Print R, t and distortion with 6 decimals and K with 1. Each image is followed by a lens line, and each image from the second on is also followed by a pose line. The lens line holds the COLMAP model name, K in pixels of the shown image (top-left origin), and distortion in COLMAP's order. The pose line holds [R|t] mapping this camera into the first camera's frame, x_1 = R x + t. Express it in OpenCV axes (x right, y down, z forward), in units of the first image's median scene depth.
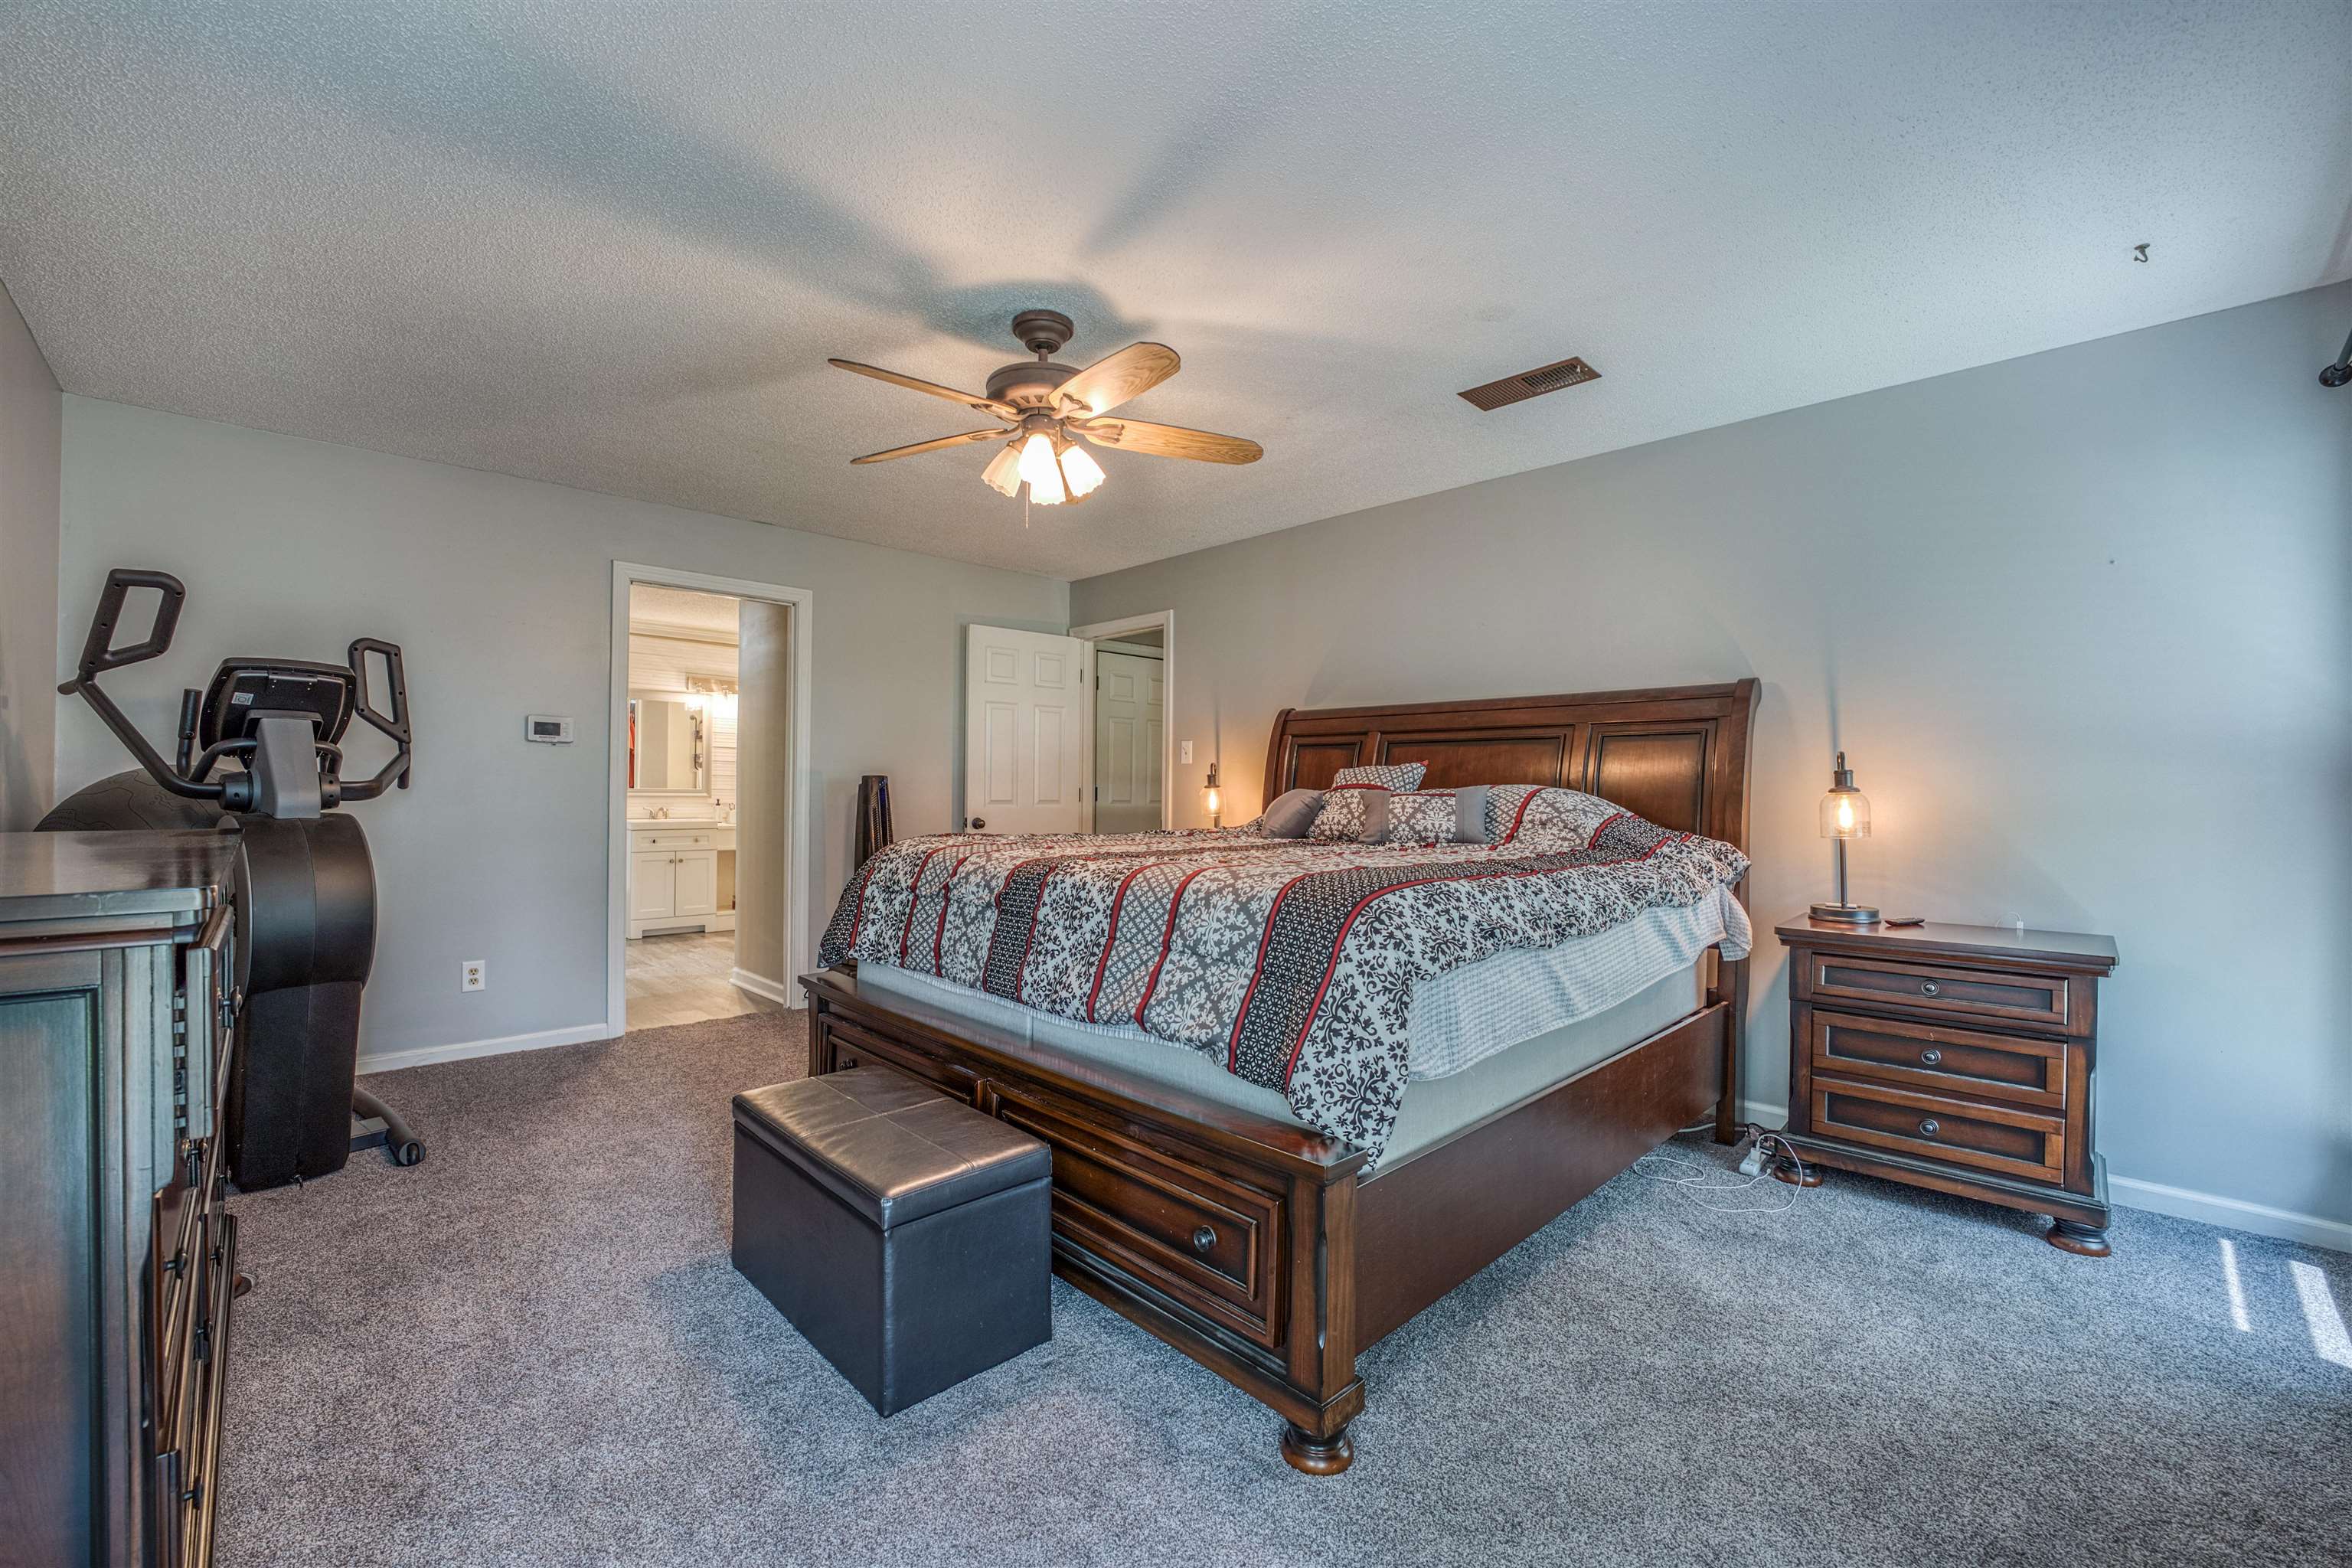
lens RADIAL K [[957.8, 0, 1170.5], [0, 957.8, 788.2], [0, 0, 1]] dist [-0.031140, 0.005205]
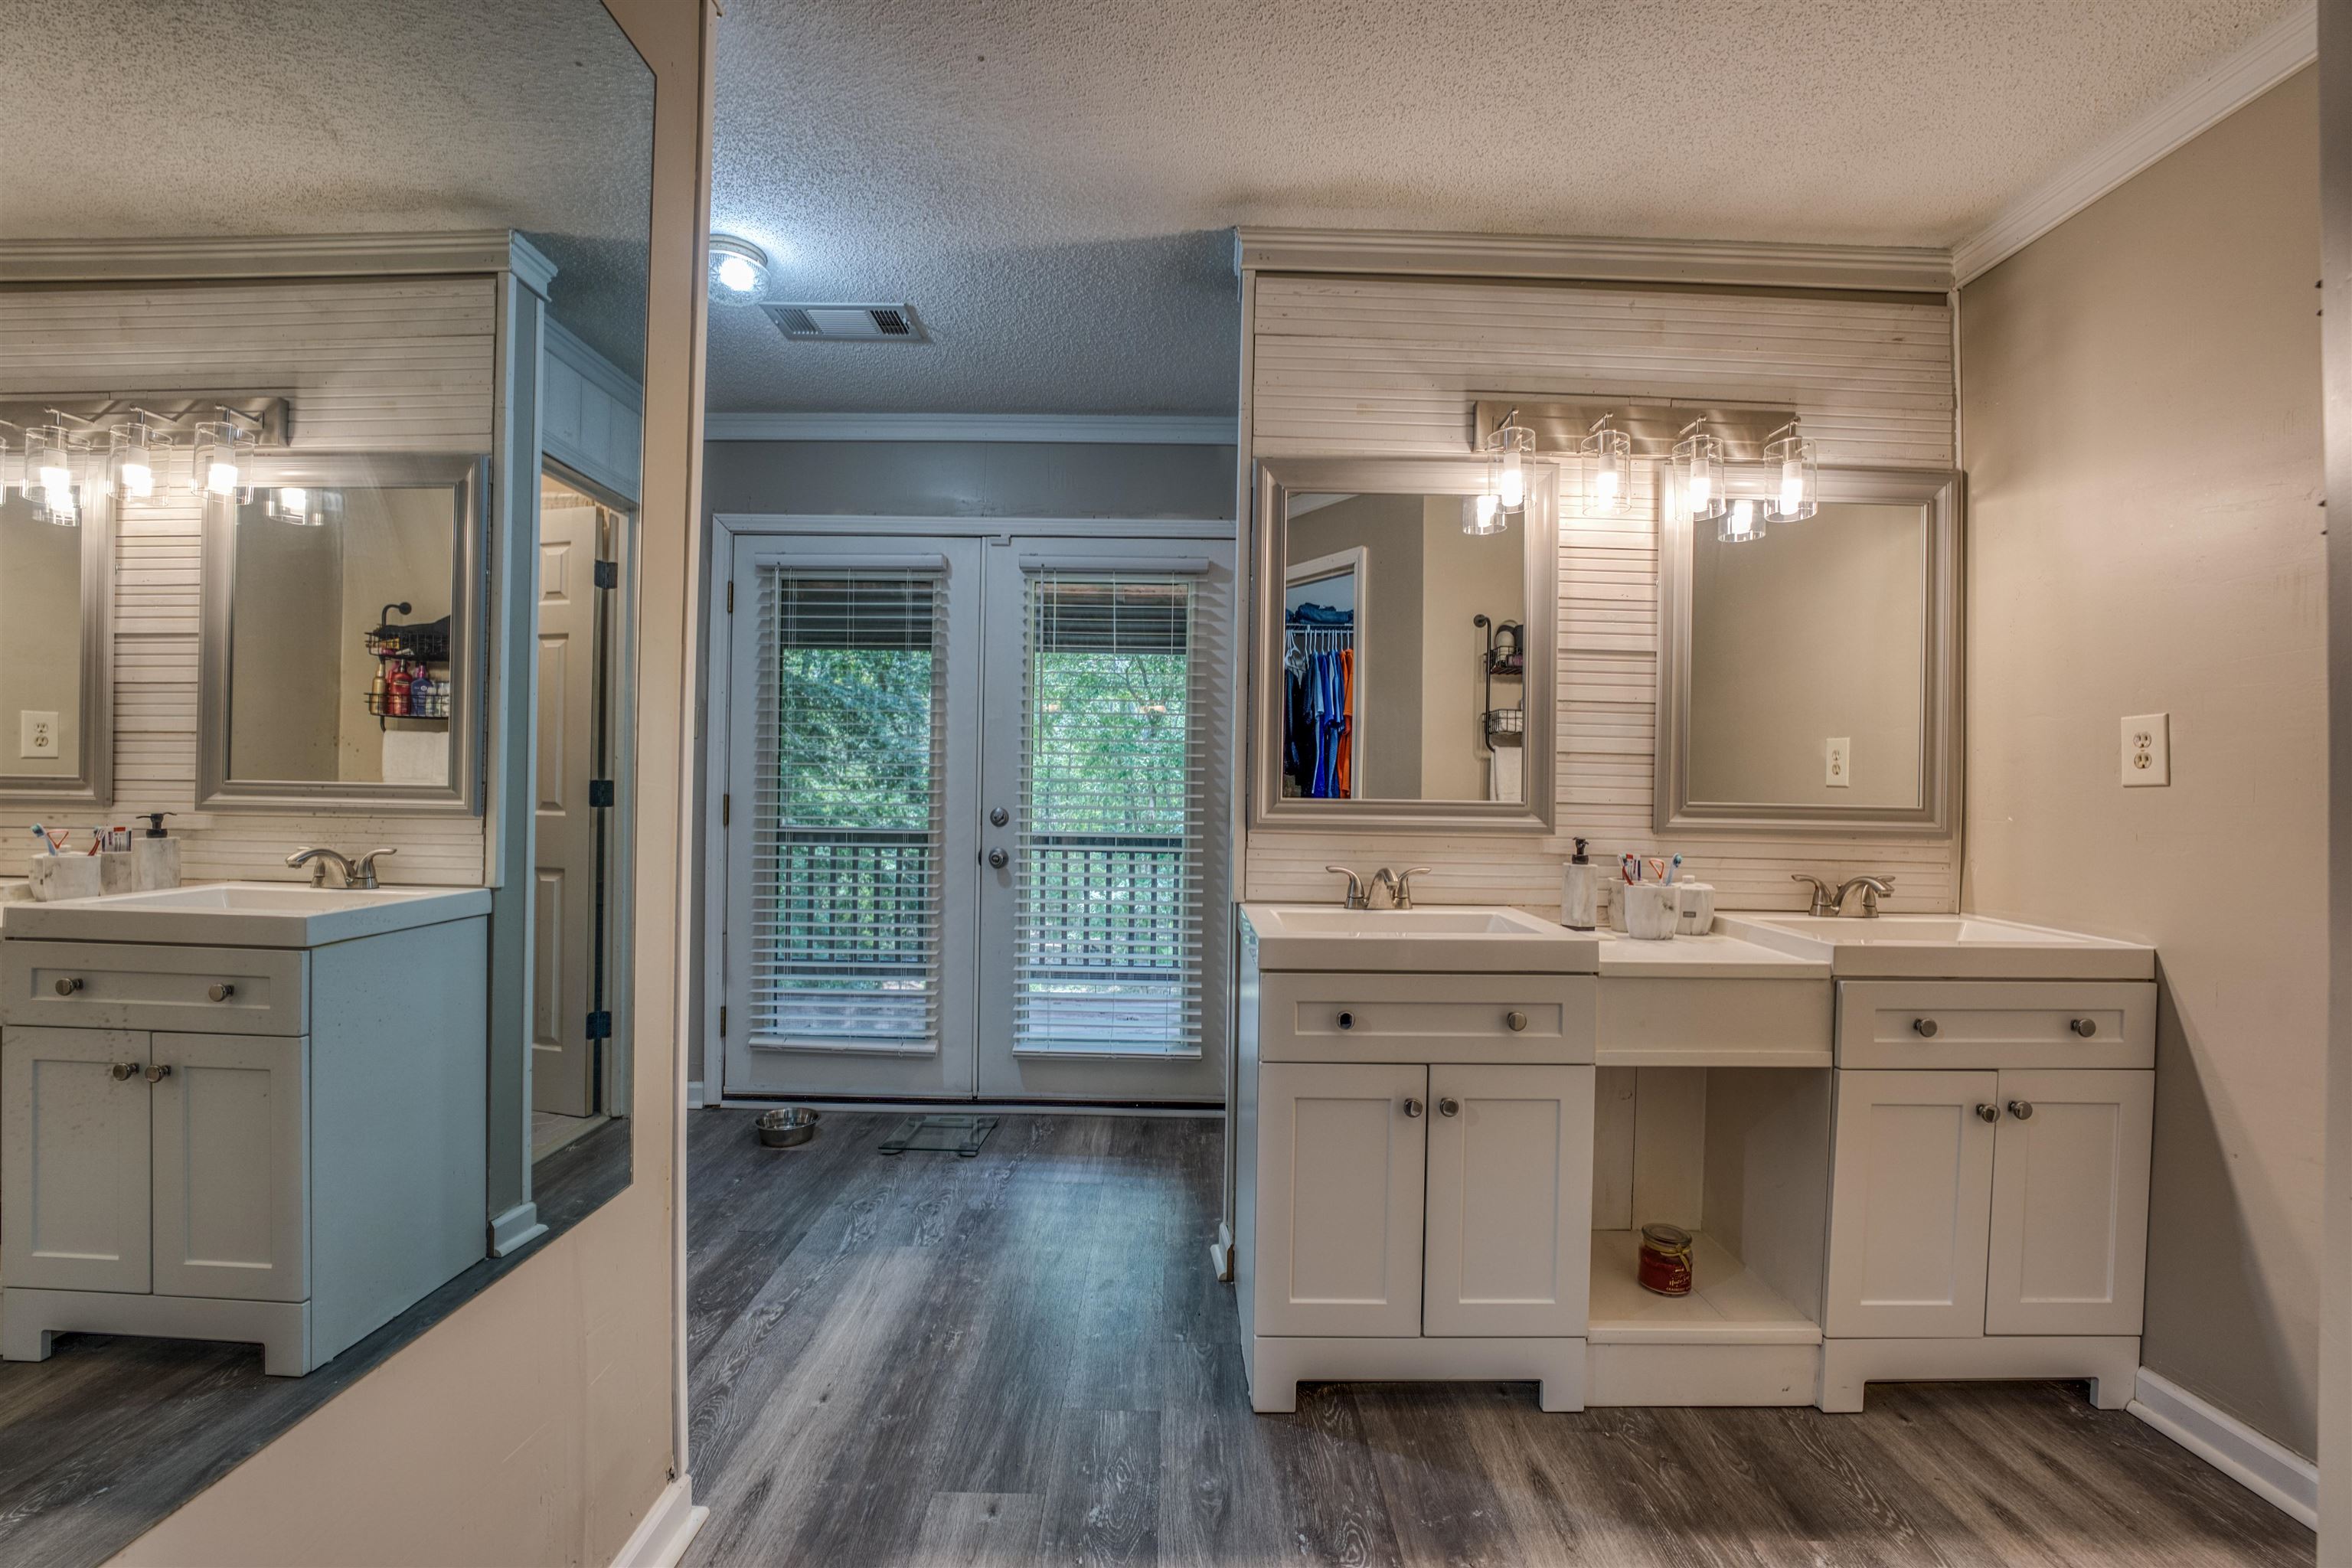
lens RADIAL K [[957.8, 0, 1170.5], [0, 957.8, 788.2], [0, 0, 1]] dist [-0.031140, 0.005205]
pose [[0.720541, 0.003235, -0.693404, -0.377587], [-0.004597, 0.999989, -0.000111, -0.003562], [0.693397, 0.003268, 0.720549, 0.735776]]
